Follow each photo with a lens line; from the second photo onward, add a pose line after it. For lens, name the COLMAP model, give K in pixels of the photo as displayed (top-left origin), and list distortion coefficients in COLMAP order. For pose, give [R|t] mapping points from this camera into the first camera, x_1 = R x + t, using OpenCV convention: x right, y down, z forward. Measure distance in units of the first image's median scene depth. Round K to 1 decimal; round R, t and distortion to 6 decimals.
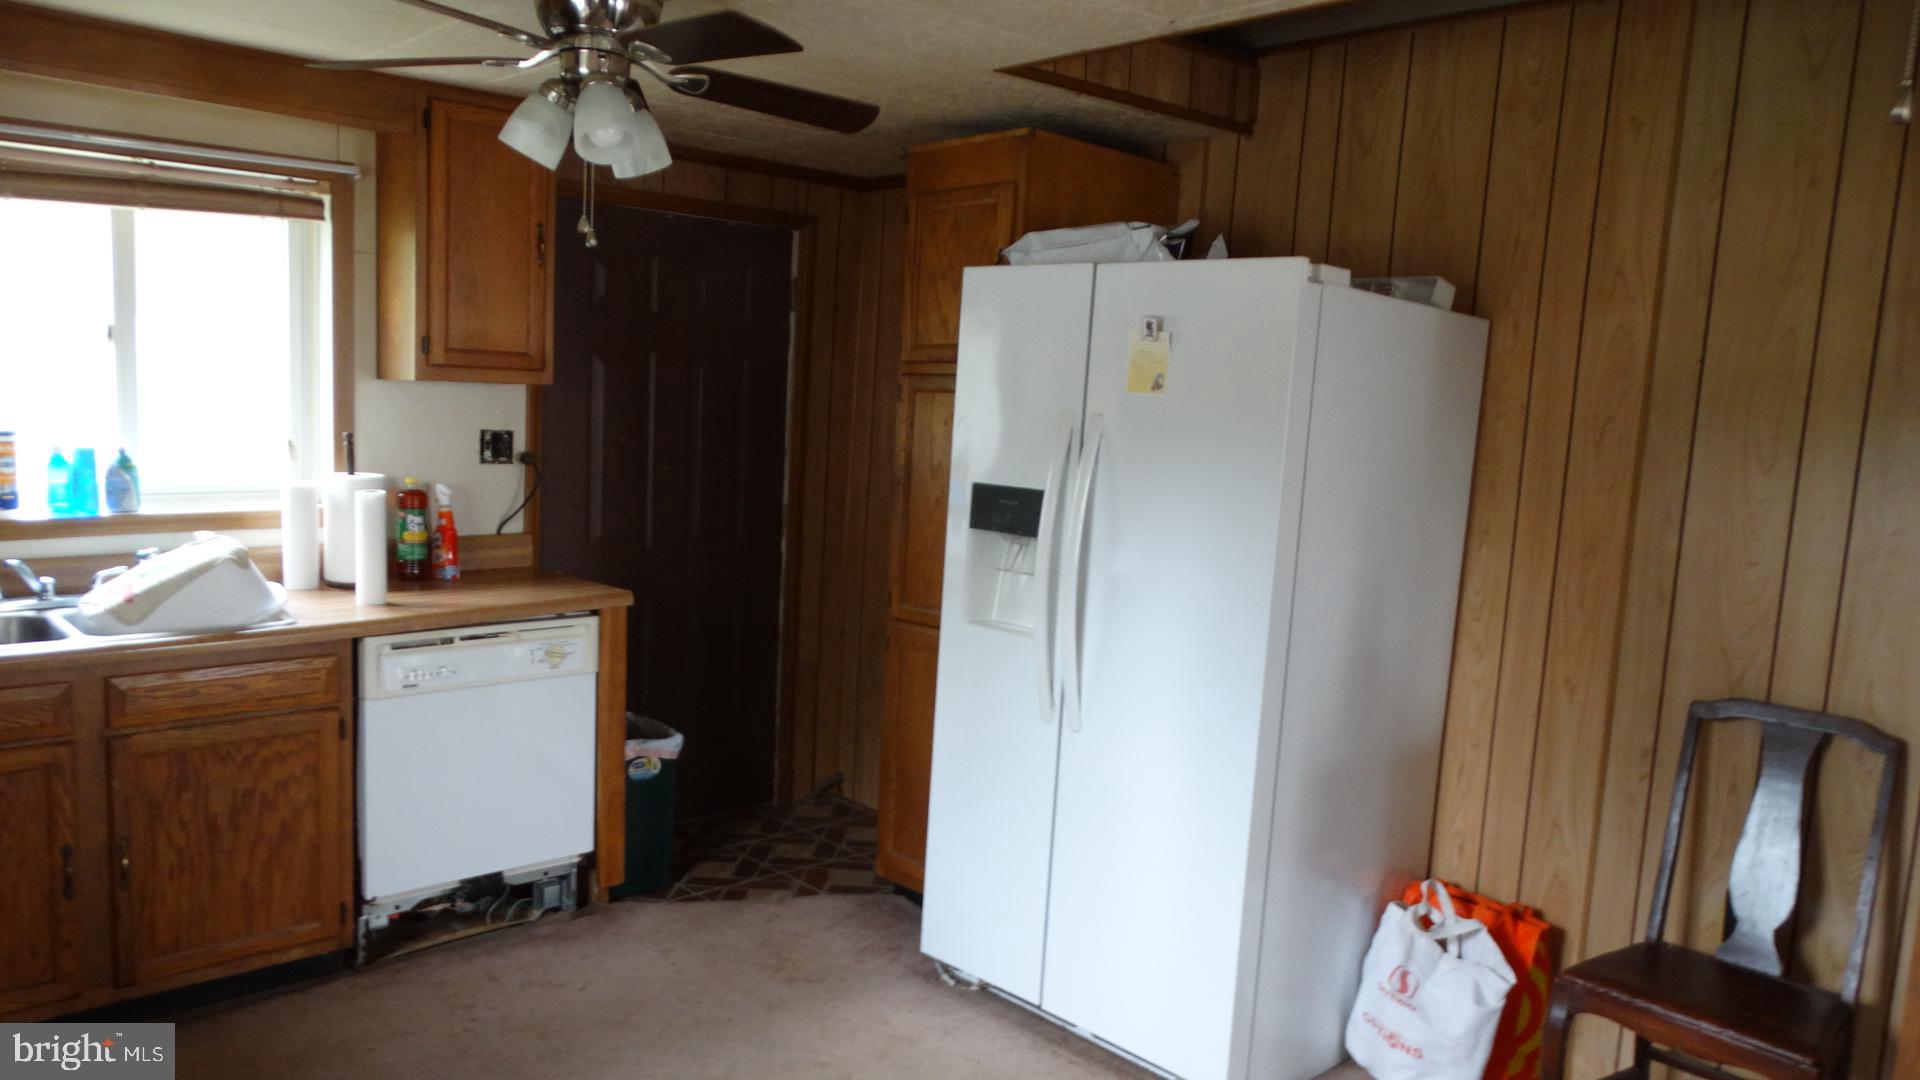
lens RADIAL K [[1364.5, 0, 973.2], [0, 1364.5, 580.2], [0, 0, 1]] dist [-0.010540, 0.000427]
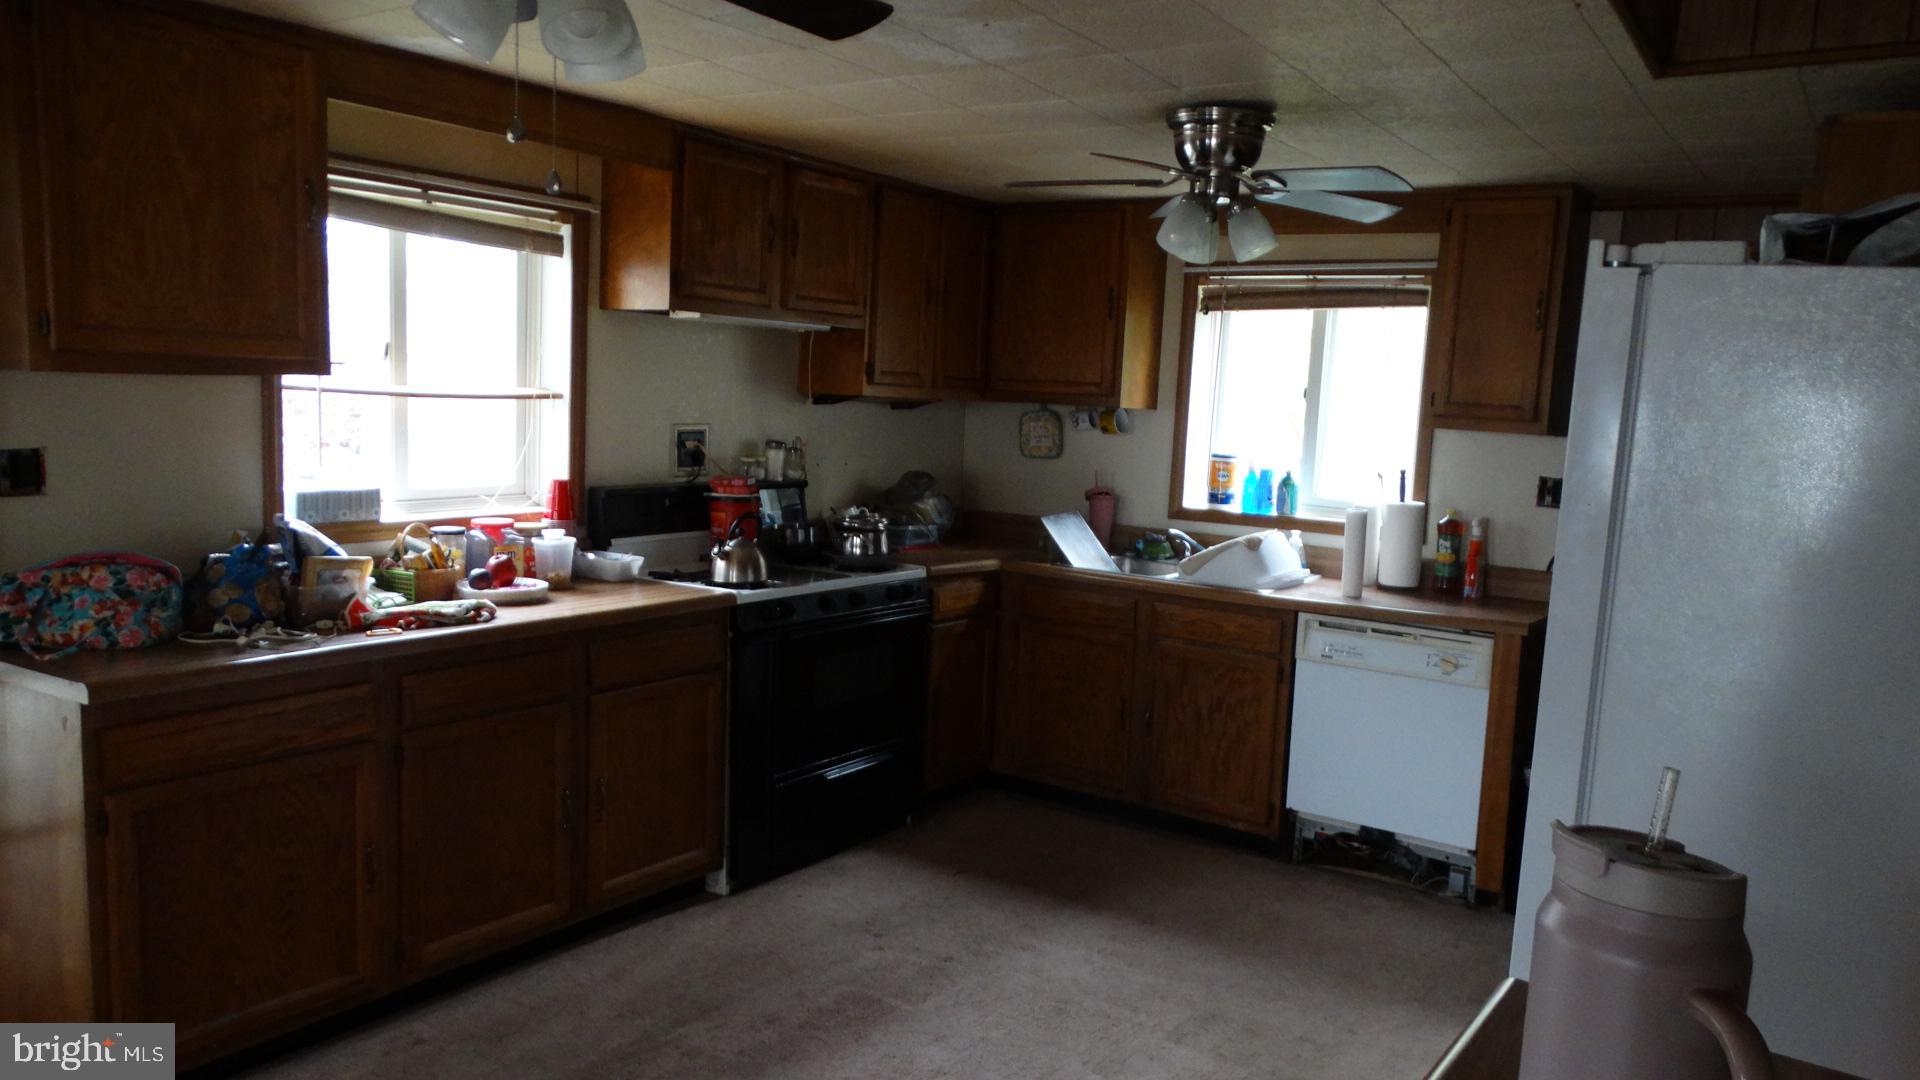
lens RADIAL K [[1364.5, 0, 973.2], [0, 1364.5, 580.2], [0, 0, 1]] dist [-0.010540, 0.000427]
pose [[0.208874, 0.108678, -0.971885, 0.766217], [-0.180070, 0.981088, 0.071007, -0.025225], [0.961221, 0.160175, 0.224493, 0.362934]]
